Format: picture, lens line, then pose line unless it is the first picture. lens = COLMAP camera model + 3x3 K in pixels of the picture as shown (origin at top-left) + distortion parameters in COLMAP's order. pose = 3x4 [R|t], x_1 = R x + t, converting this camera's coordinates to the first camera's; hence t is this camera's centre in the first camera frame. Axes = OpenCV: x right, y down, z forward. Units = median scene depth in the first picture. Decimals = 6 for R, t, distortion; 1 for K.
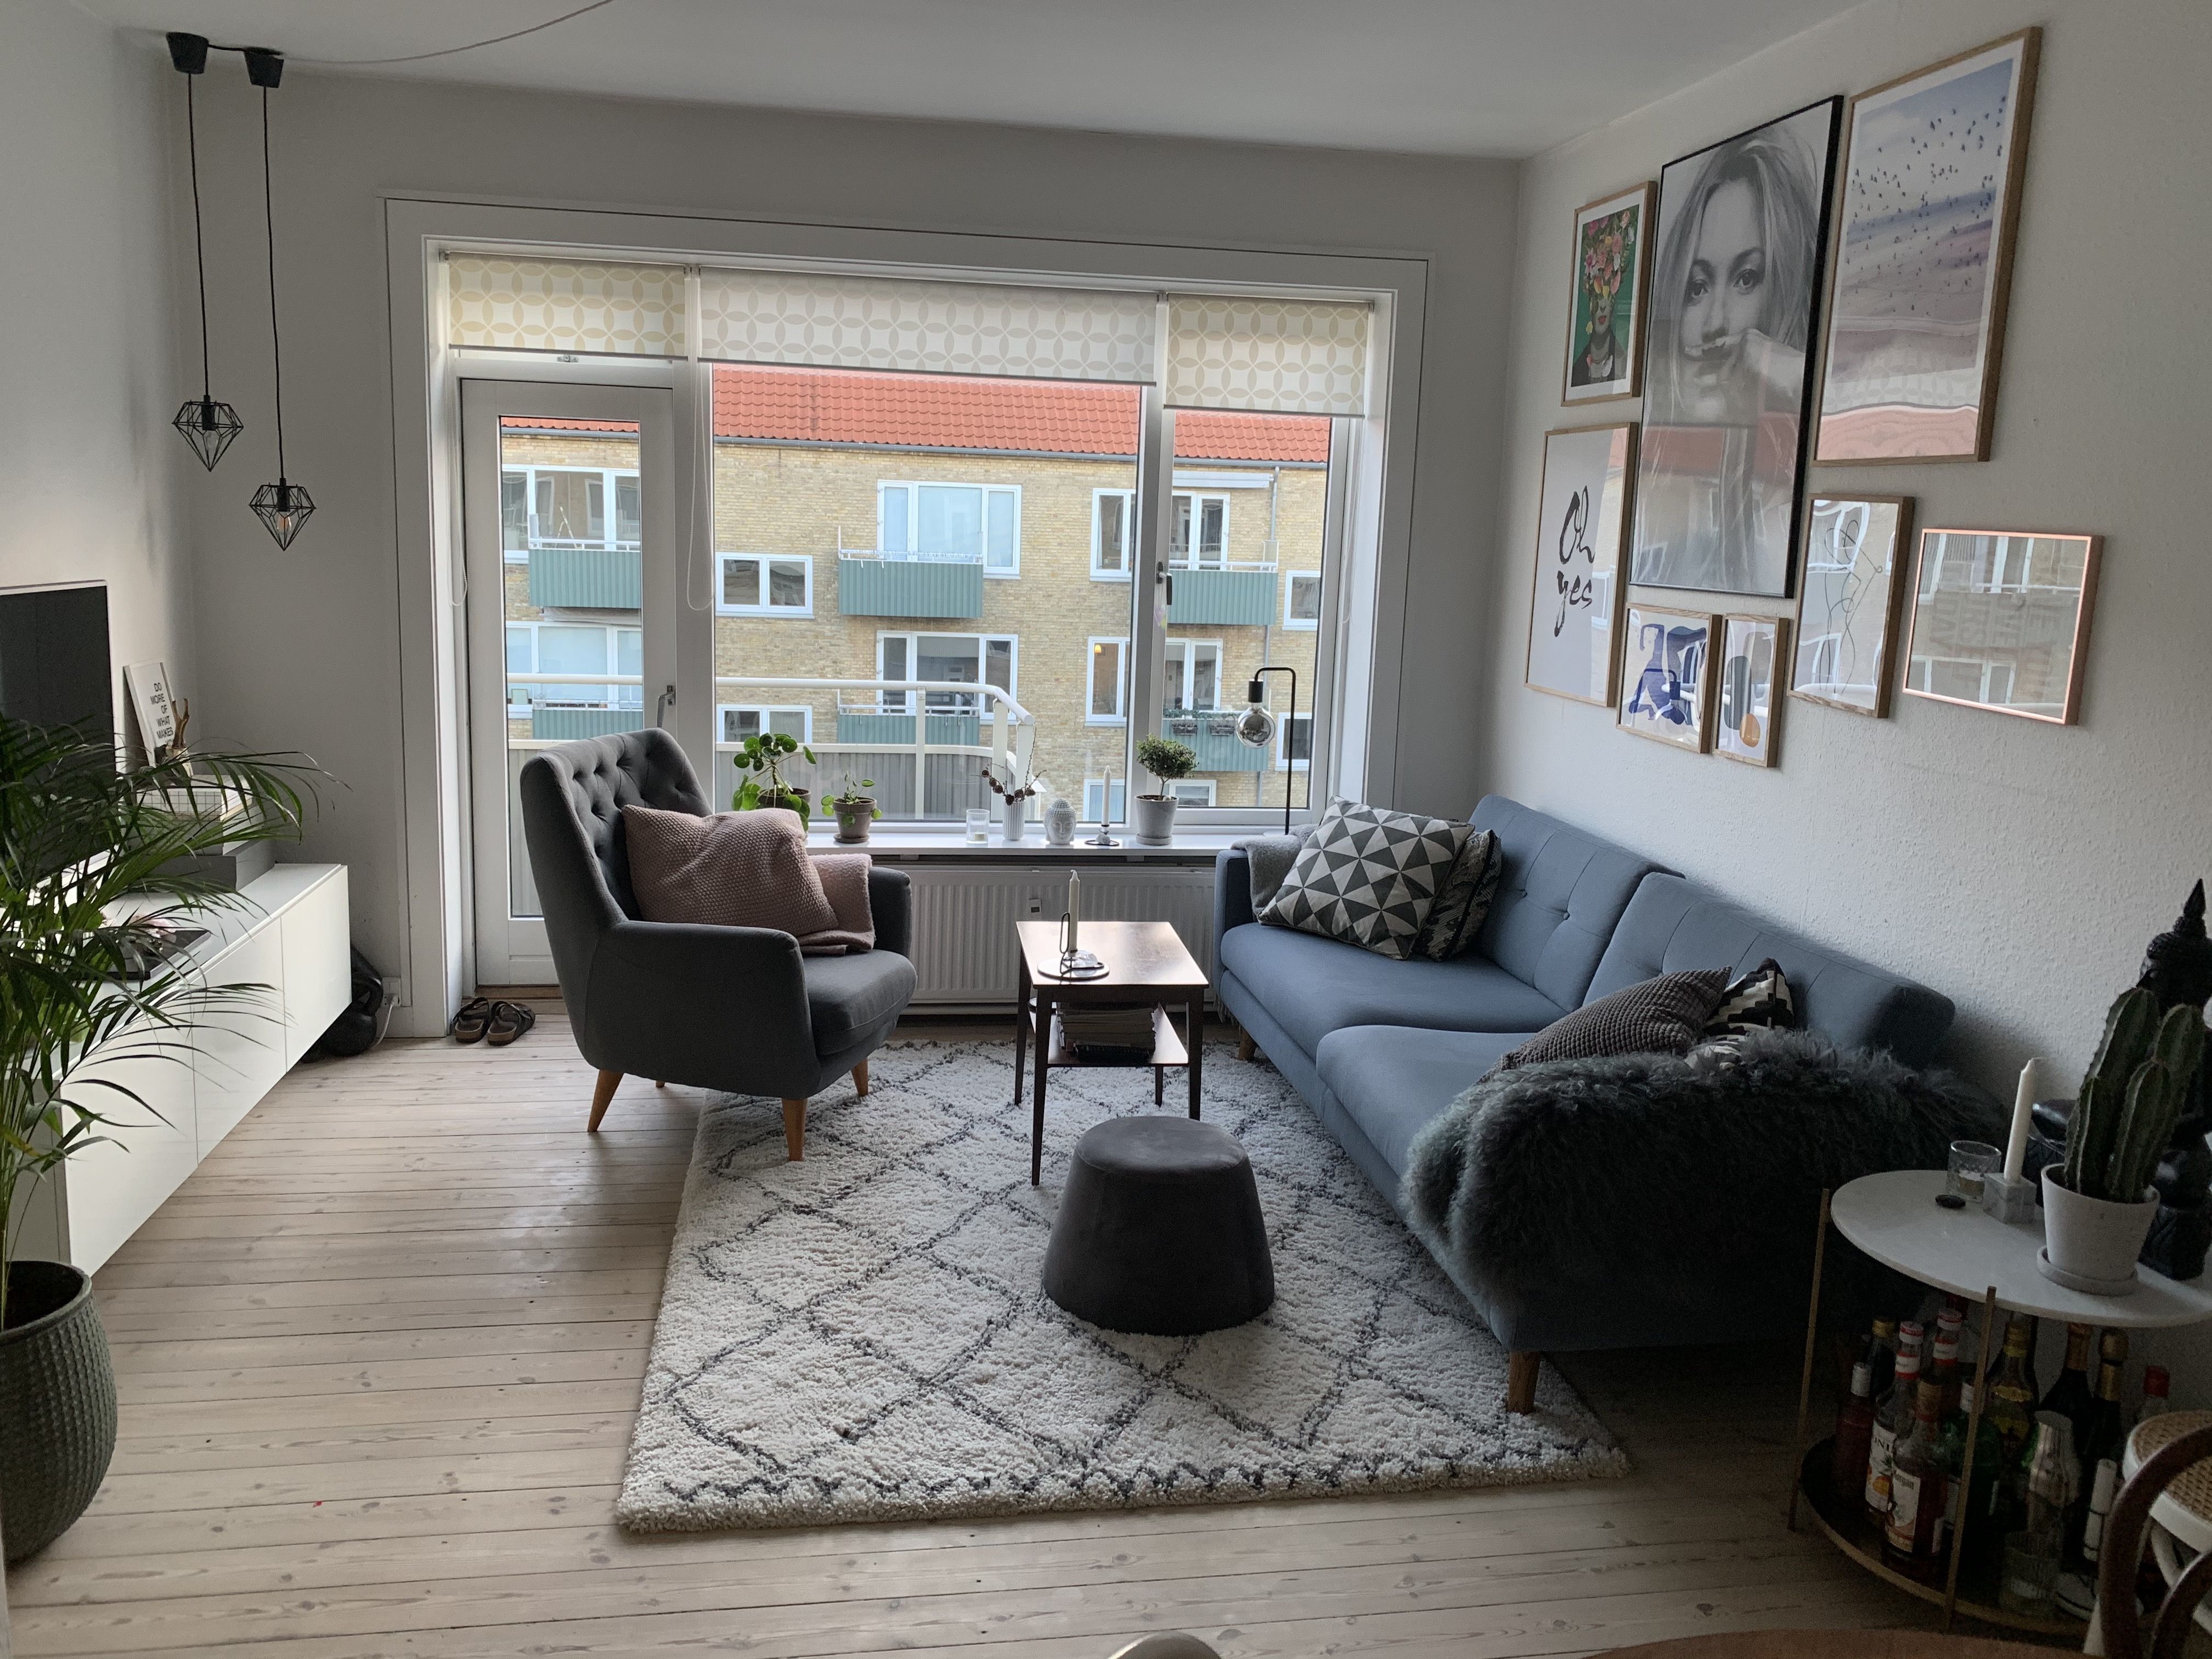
lens RADIAL K [[1673.7, 0, 1106.0], [0, 1673.7, 829.5], [0, 0, 1]] dist [0.008231, -0.000478]
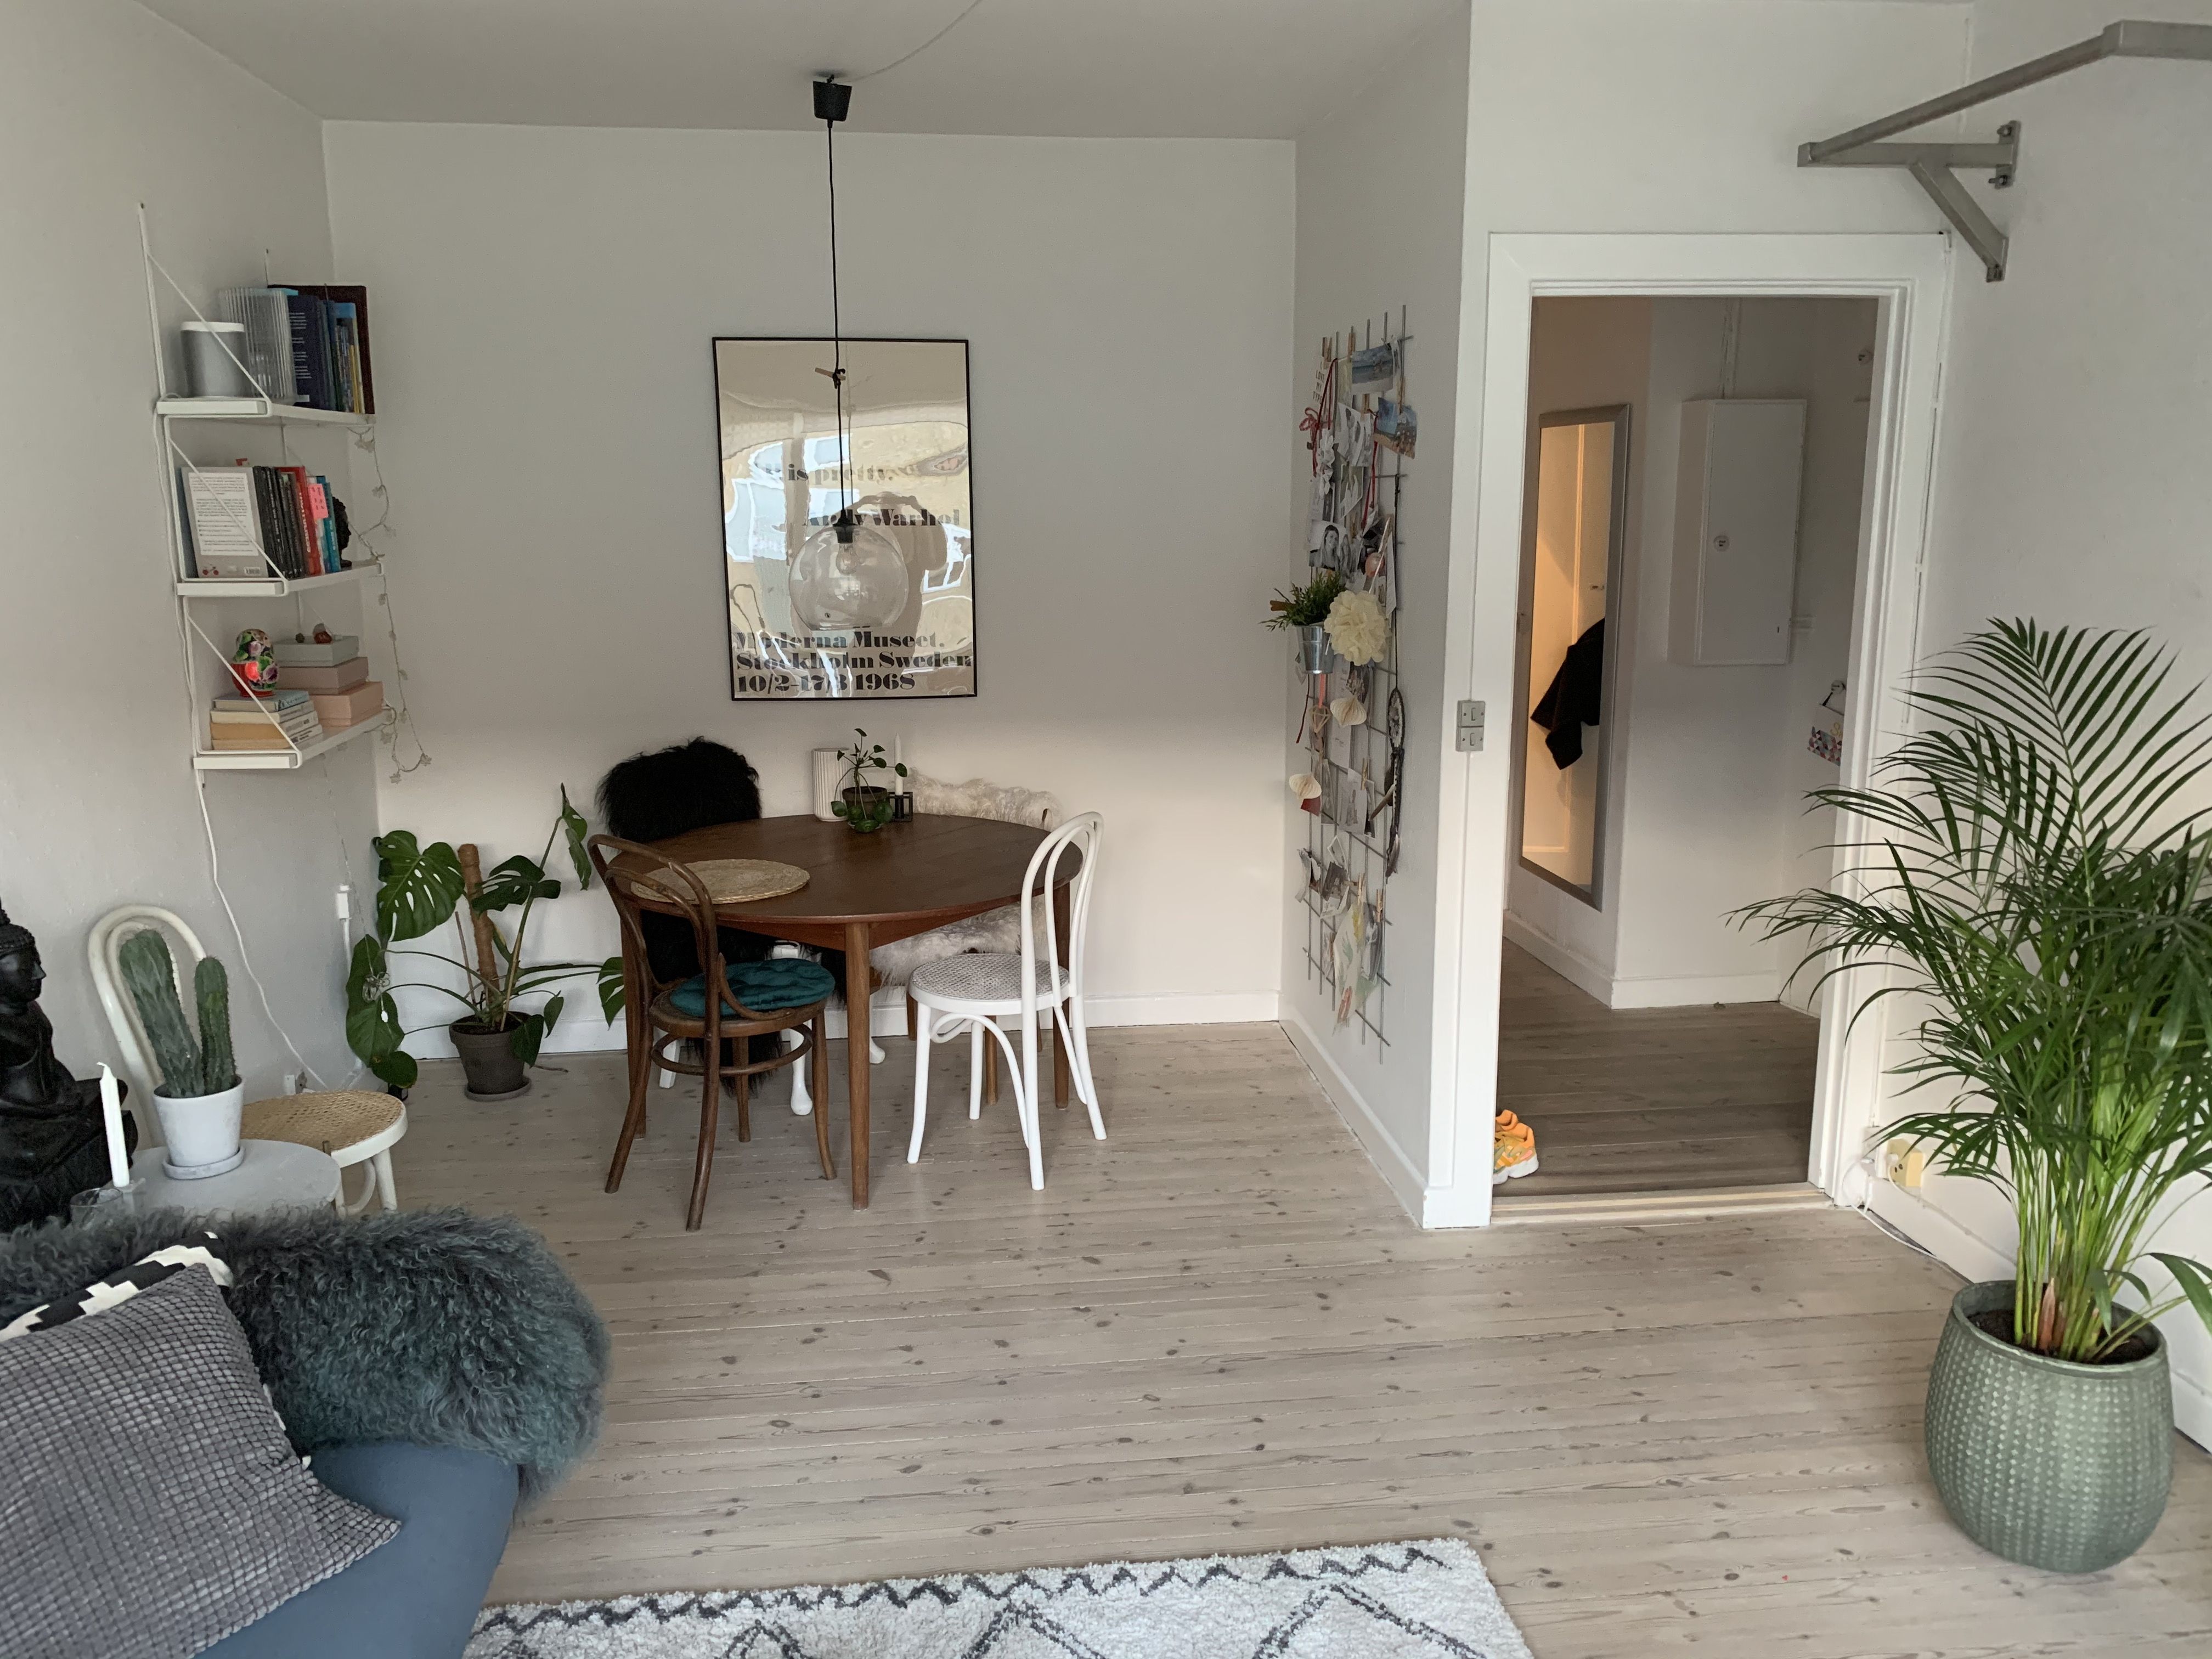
lens RADIAL K [[1673.7, 0, 1106.0], [0, 1673.7, 829.5], [0, 0, 1]] dist [0.008231, -0.000478]
pose [[-0.997669, -0.044293, 0.051913, -0.057844], [-0.024094, 0.940374, 0.339289, -0.199750], [-0.063846, 0.337247, -0.939249, 1.054595]]
